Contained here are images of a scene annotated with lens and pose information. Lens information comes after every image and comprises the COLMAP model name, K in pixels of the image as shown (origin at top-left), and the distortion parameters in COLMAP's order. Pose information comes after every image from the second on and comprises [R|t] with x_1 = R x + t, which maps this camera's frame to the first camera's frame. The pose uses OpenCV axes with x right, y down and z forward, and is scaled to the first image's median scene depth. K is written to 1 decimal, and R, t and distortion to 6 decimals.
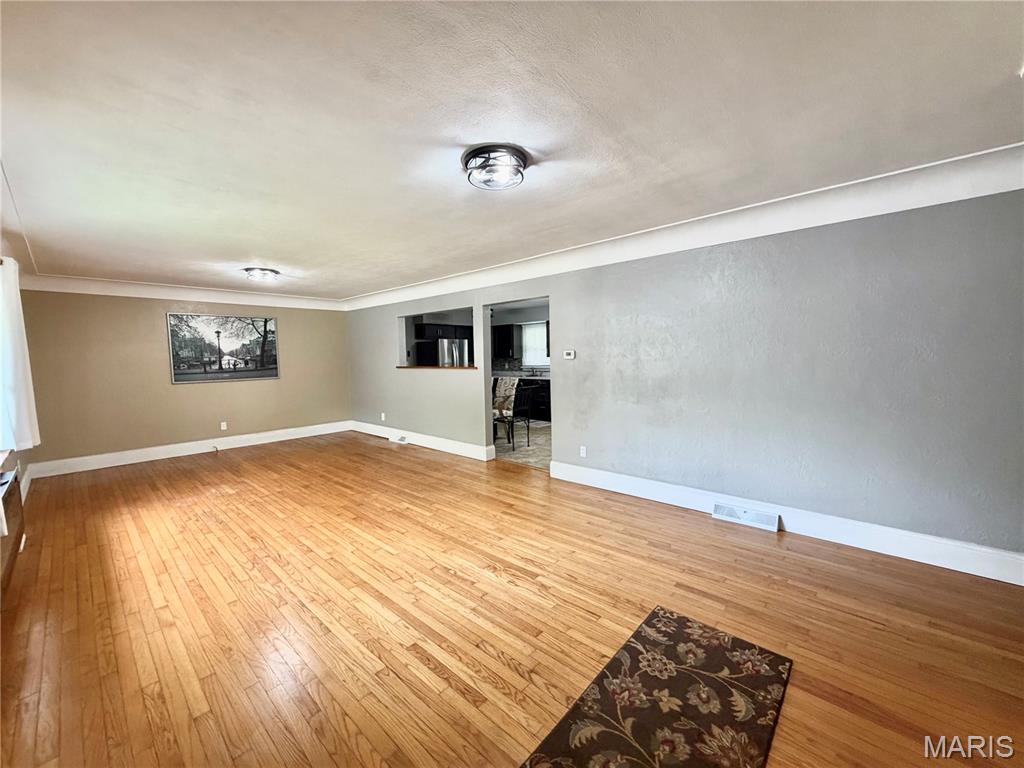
lens RADIAL K [[409.3, 0, 509.8], [0, 409.3, 386.1], [0, 0, 1]] dist [-0.001107, 0.000103]
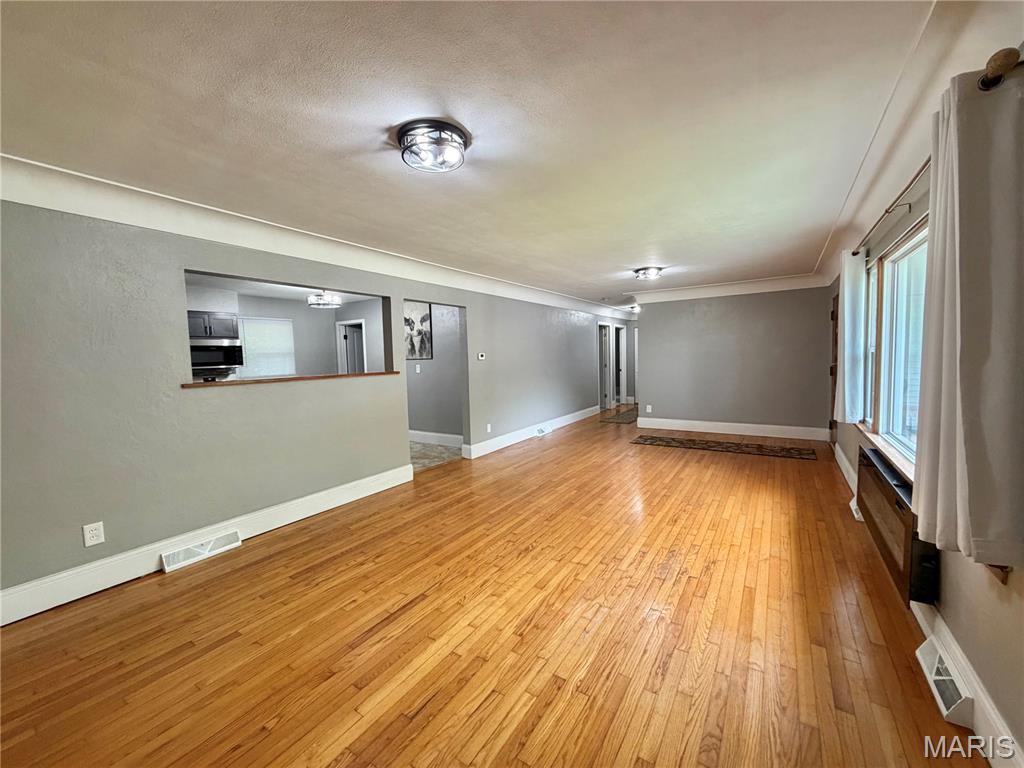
lens RADIAL K [[409.3, 0, 509.5], [0, 409.3, 380.5], [0, 0, 1]] dist [-0.001107, 0.000103]
pose [[-0.160096, -0.036616, 0.986422, -1.183550], [0.103502, 0.993180, 0.053665, -0.062436], [-0.981660, 0.110688, -0.155215, 1.155704]]
